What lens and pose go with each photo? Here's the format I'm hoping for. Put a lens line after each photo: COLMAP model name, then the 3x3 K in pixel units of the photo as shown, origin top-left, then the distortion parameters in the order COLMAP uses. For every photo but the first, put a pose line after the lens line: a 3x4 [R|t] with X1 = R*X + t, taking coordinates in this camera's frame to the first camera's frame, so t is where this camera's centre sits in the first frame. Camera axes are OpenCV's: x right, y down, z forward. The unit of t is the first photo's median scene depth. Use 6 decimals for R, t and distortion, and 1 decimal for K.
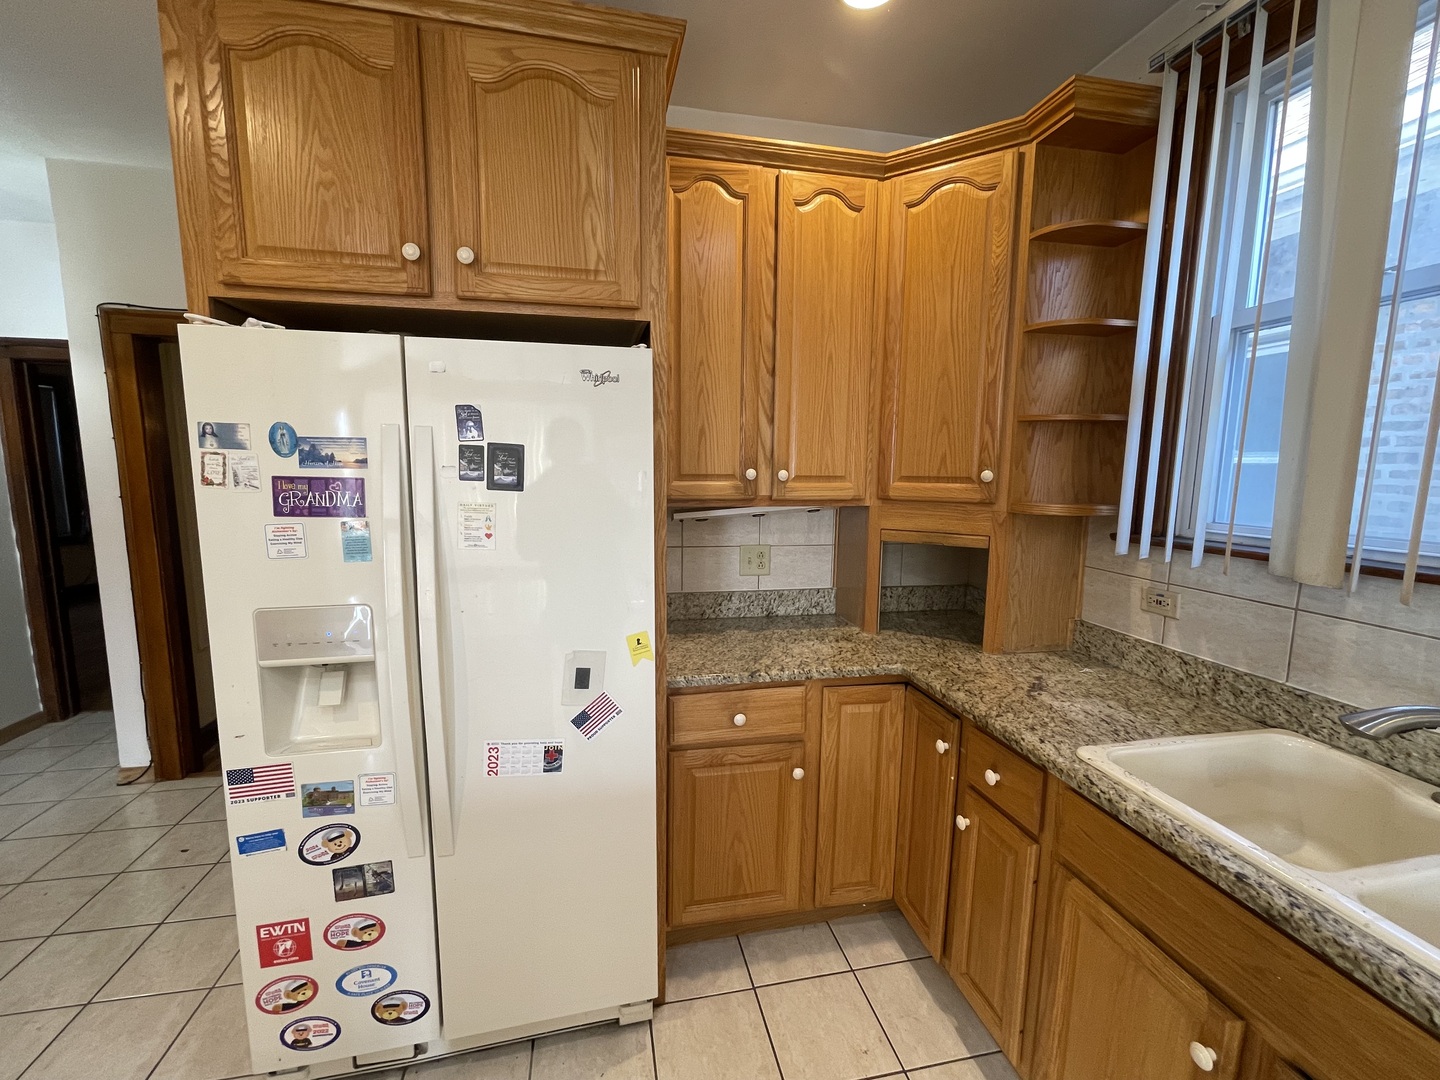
lens RADIAL K [[600.7, 0, 713.4], [0, 600.7, 544.5], [0, 0, 1]] dist [-0.002248, 0.000714]
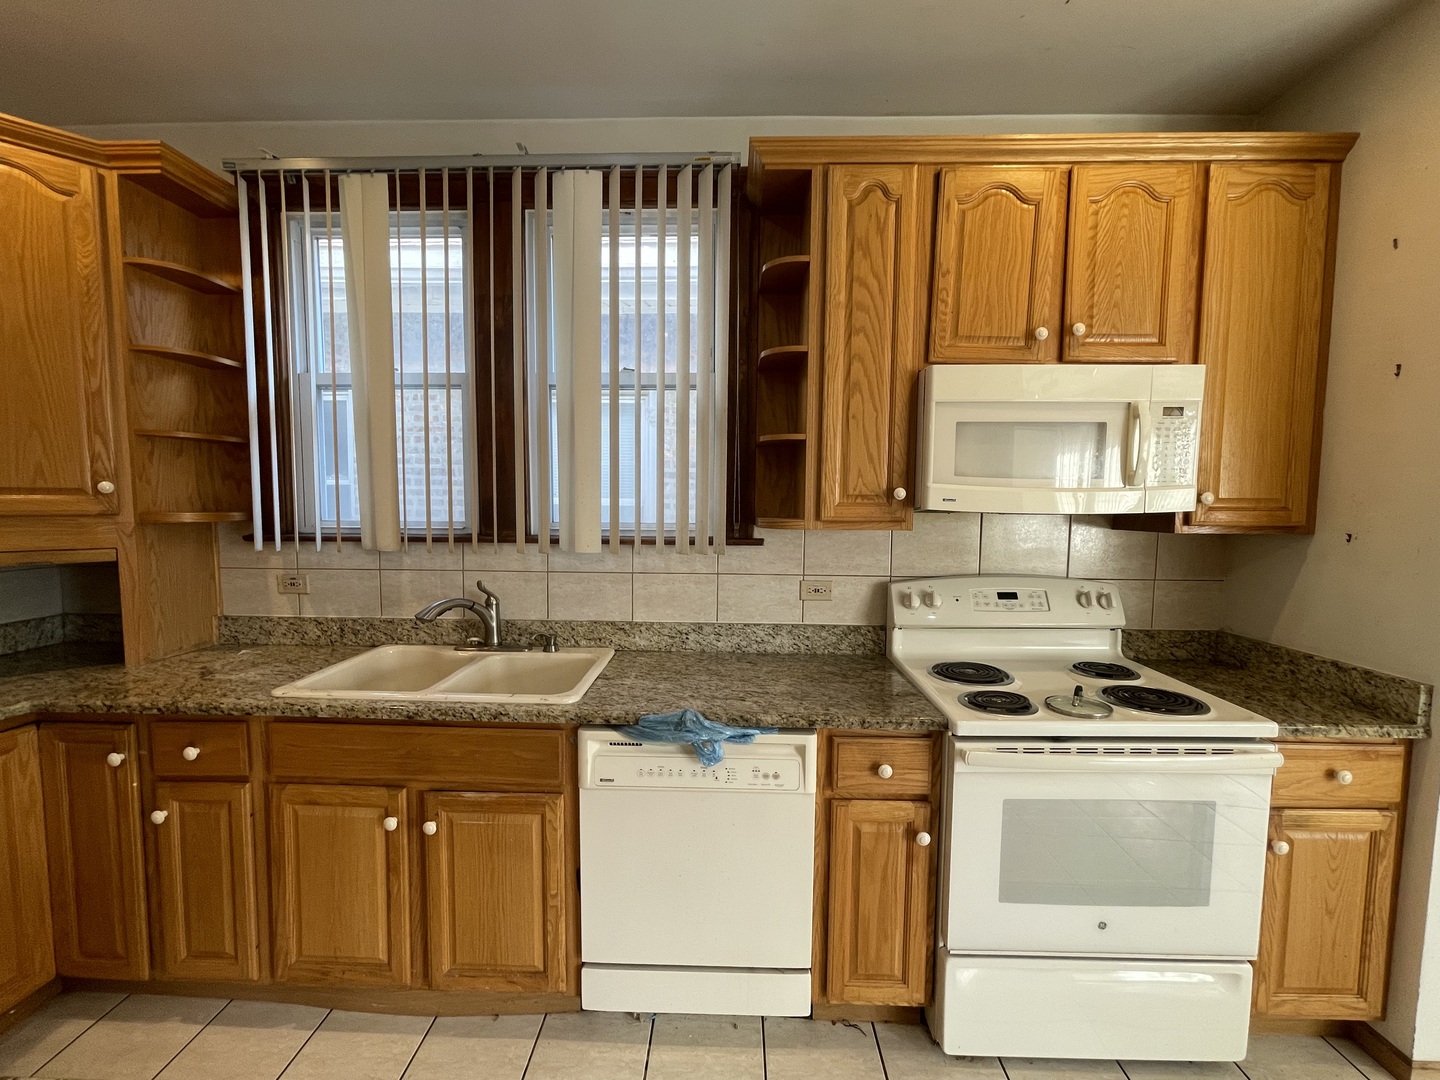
lens RADIAL K [[600.7, 0, 712.9], [0, 600.7, 545.8], [0, 0, 1]] dist [-0.002248, 0.000714]
pose [[0.227573, -0.079429, 0.970516, -0.344666], [0.121547, 0.991190, 0.052620, 0.062348], [-0.966145, 0.105989, 0.235222, -0.222362]]
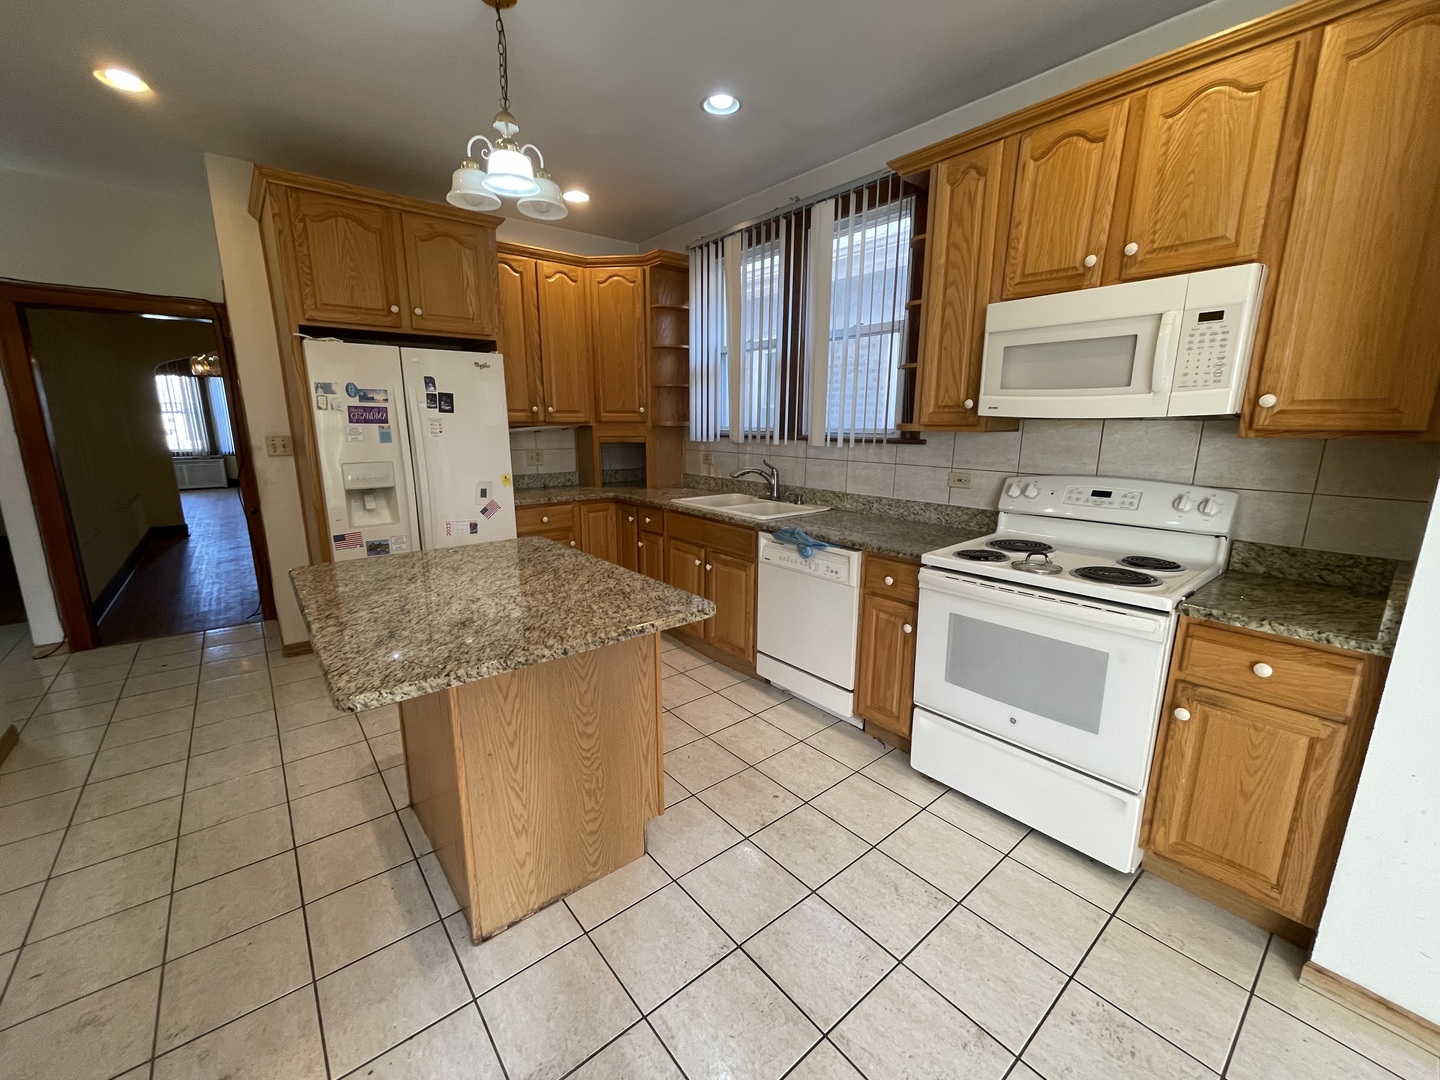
lens RADIAL K [[600.7, 0, 718.5], [0, 600.7, 549.5], [0, 0, 1]] dist [-0.002248, 0.000714]
pose [[0.886415, -0.103993, 0.451060, -0.465630], [0.065736, 0.992842, 0.099719, 0.254115], [-0.458201, -0.058742, 0.886905, -1.483830]]
